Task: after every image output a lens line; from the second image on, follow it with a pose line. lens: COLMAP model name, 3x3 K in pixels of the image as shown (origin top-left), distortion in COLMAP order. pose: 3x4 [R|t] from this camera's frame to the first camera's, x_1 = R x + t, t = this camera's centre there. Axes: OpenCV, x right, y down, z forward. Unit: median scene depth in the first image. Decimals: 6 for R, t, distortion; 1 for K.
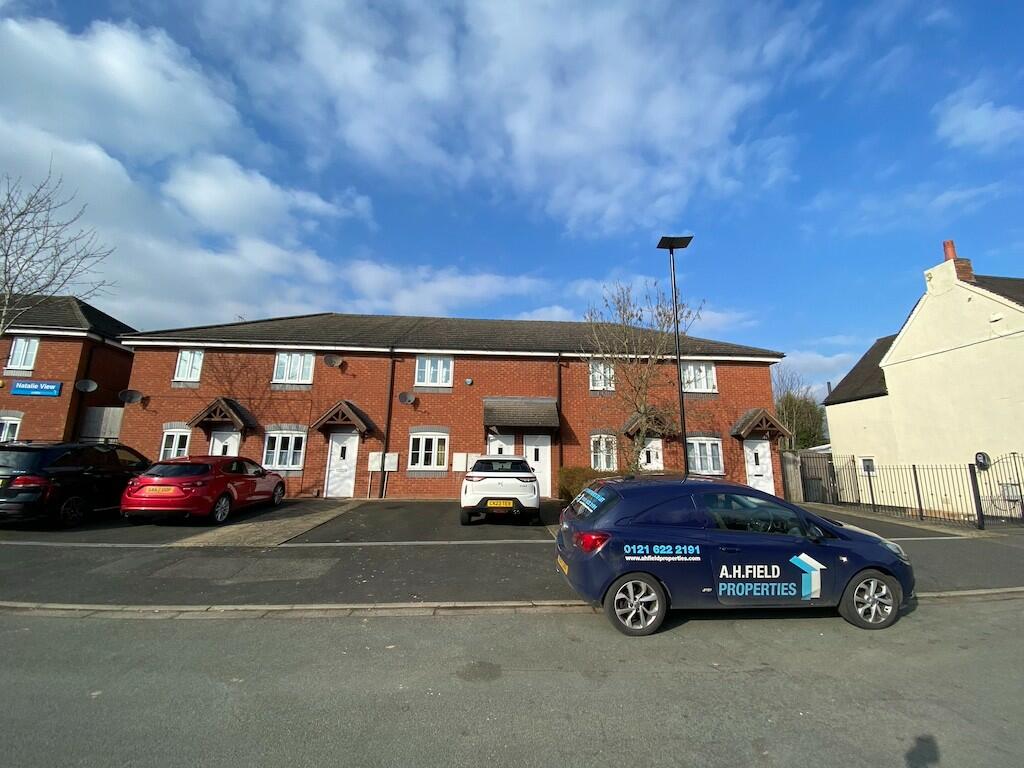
lens RADIAL K [[415.0, 0, 522.0], [0, 415.0, 376.7], [0, 0, 1]] dist [0.018627, -0.019995]
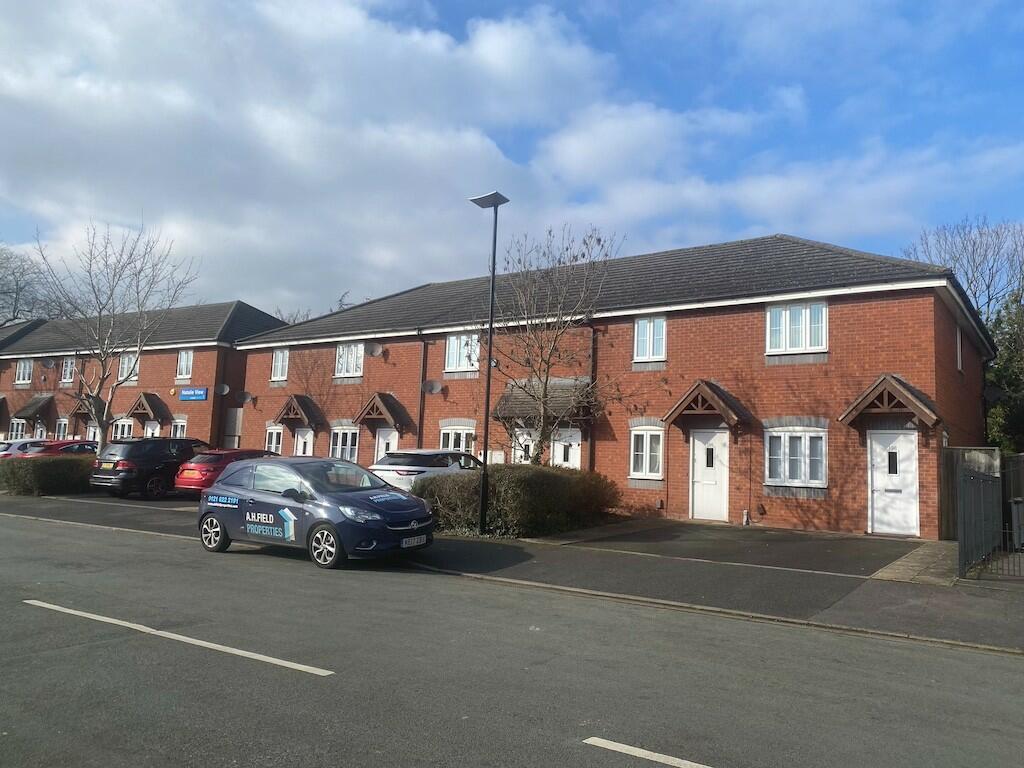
lens RADIAL K [[781.1, 0, 532.9], [0, 781.1, 381.1], [0, 0, 1]] dist [0.049534, -0.104262]
pose [[0.787898, -0.050739, -0.613711, 0.884480], [0.095210, 0.994653, 0.039999, -0.005246], [0.608400, -0.089947, 0.788517, -0.153423]]
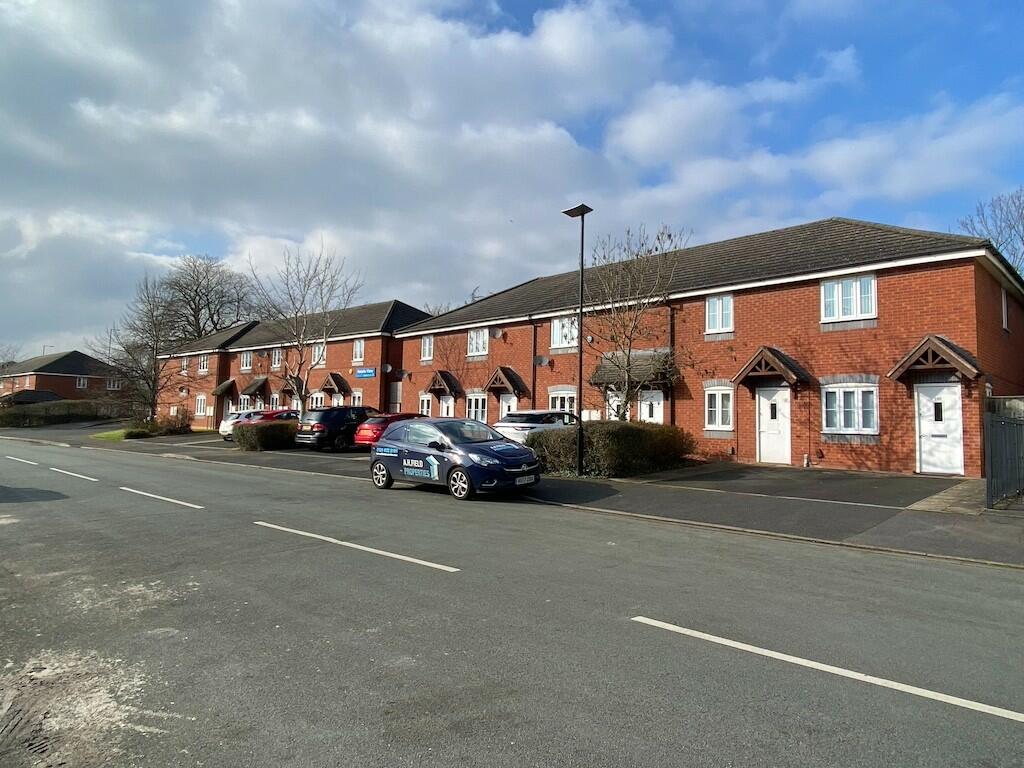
lens RADIAL K [[635.6, 0, 517.8], [0, 635.6, 381.1], [0, 0, 1]] dist [0.042112, -0.074975]
pose [[0.666503, -0.048357, -0.743933, 0.918101], [0.139644, 0.988329, 0.060866, -0.005776], [0.732307, -0.144453, 0.665477, -0.163653]]
